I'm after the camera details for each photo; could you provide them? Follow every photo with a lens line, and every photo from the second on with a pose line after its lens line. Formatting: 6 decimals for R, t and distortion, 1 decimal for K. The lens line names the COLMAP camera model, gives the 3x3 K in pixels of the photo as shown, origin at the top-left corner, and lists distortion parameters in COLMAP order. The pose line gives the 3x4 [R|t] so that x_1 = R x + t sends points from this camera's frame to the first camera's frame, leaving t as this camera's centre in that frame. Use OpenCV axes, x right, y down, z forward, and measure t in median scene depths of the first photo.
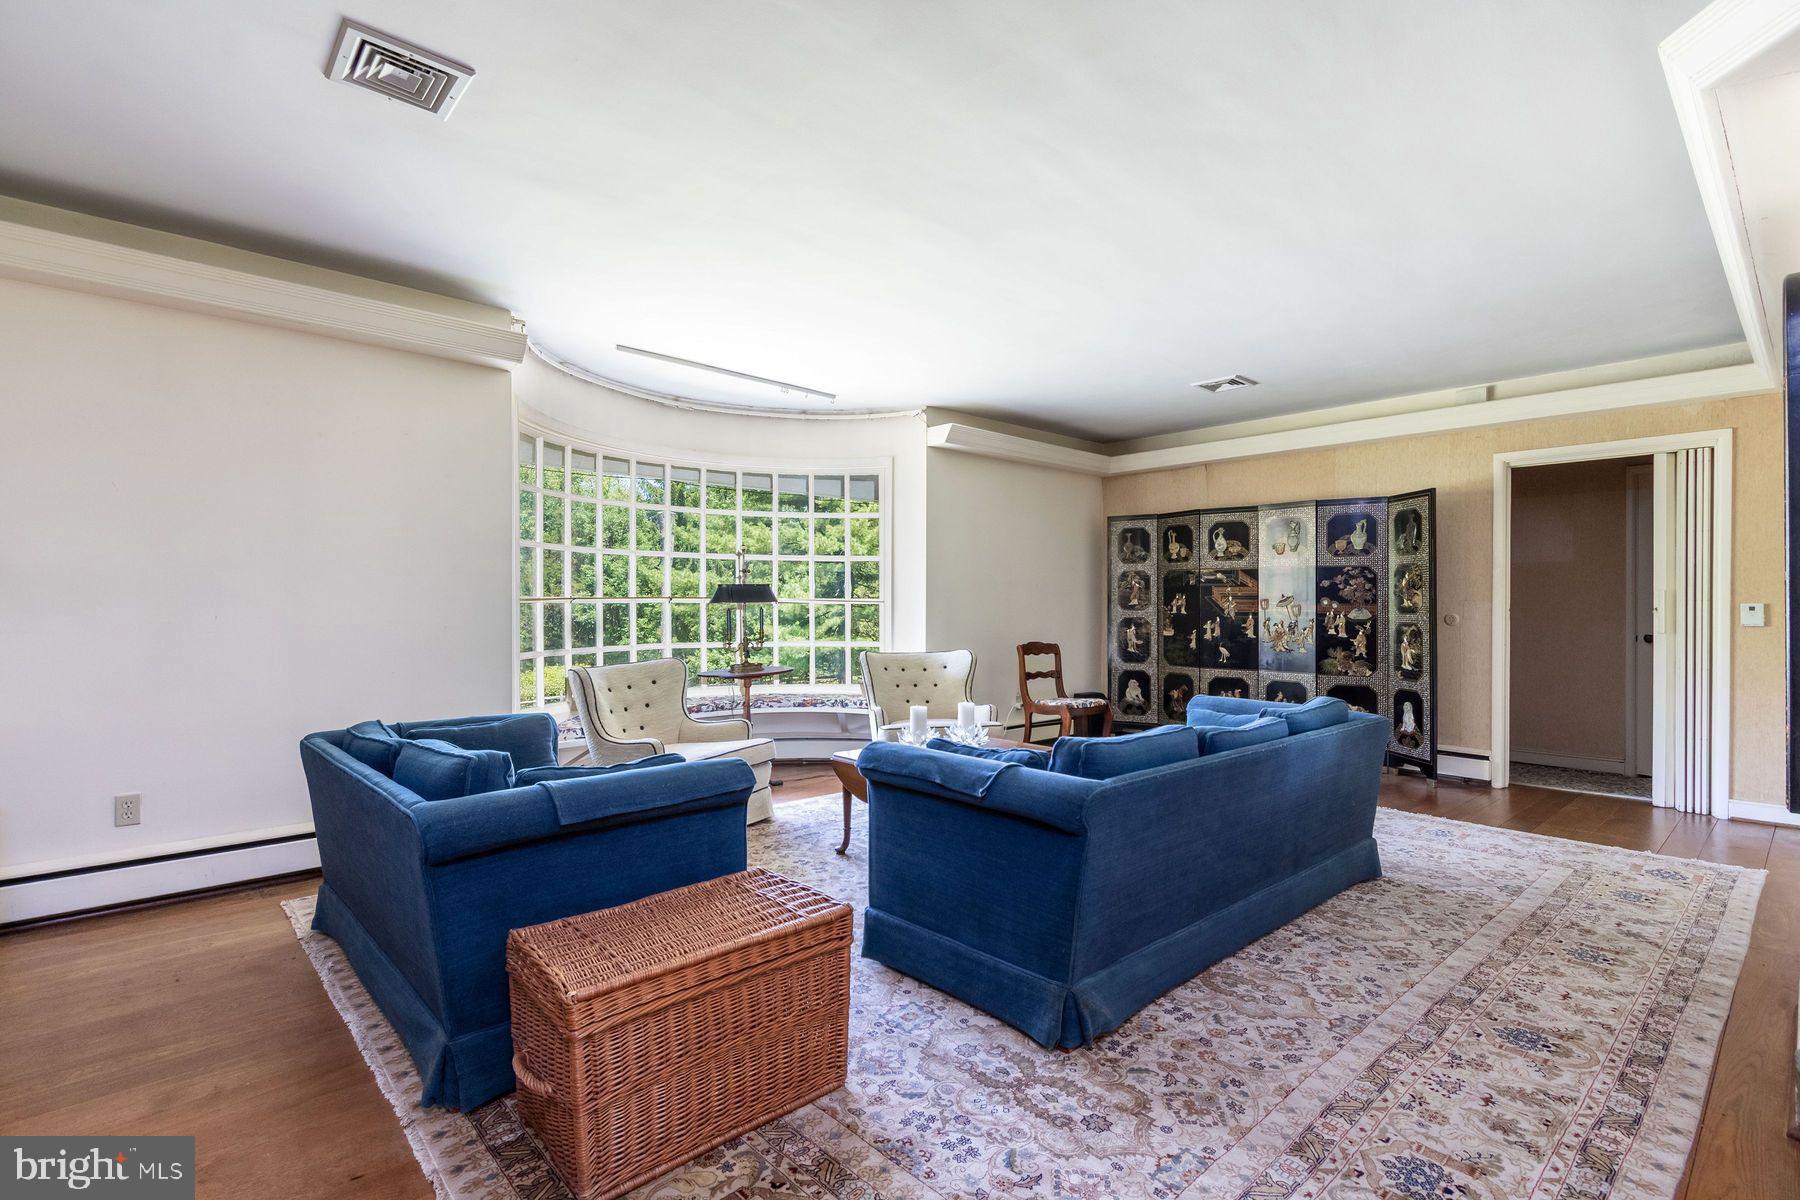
lens RADIAL K [[836.7, 0, 892.3], [0, 836.7, 609.7], [0, 0, 1]] dist [0.001542, -0.000129]
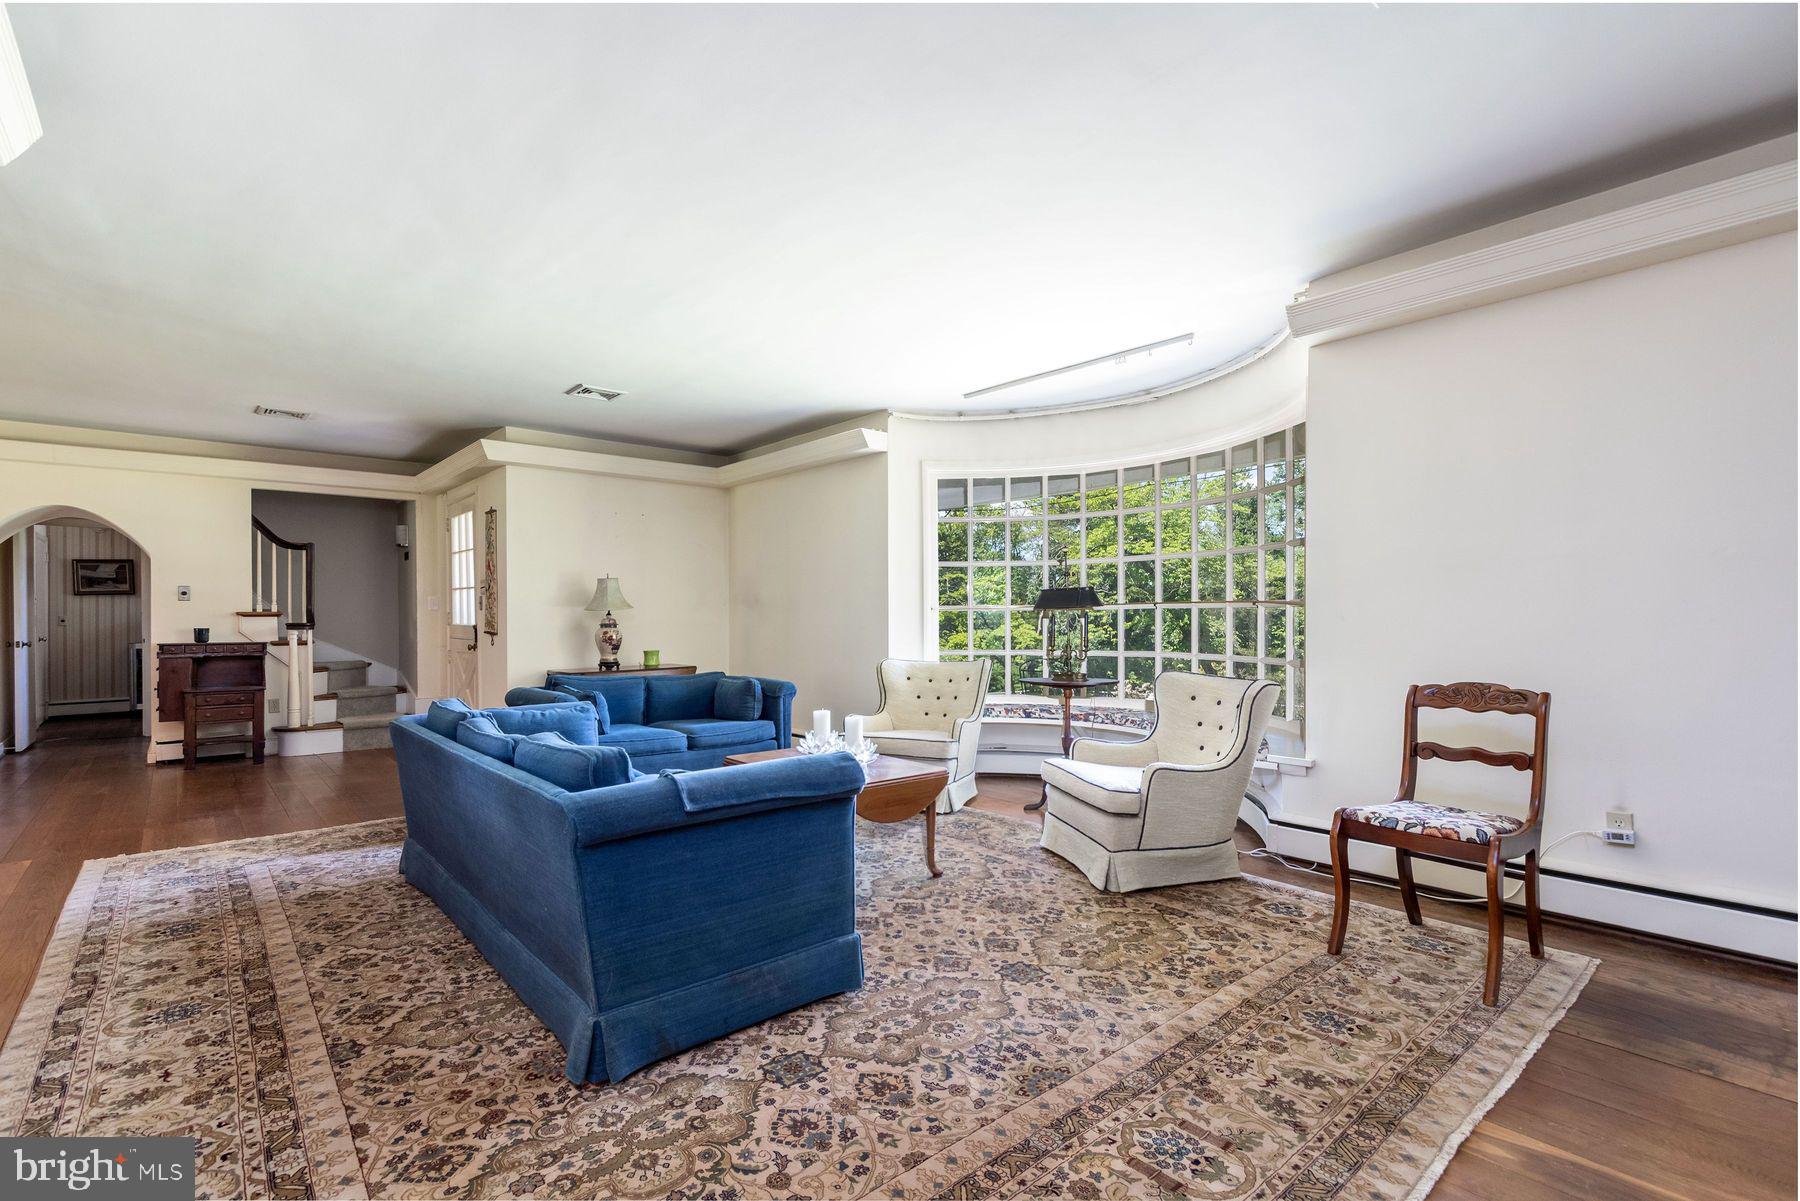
lens RADIAL K [[836.7, 0, 892.3], [0, 836.7, 610.2], [0, 0, 1]] dist [0.001542, -0.000129]
pose [[-0.024641, -0.009770, -0.999649, 1.492550], [-0.003218, 0.999948, -0.009694, 0.008780], [0.999691, 0.002978, -0.024671, 1.602034]]
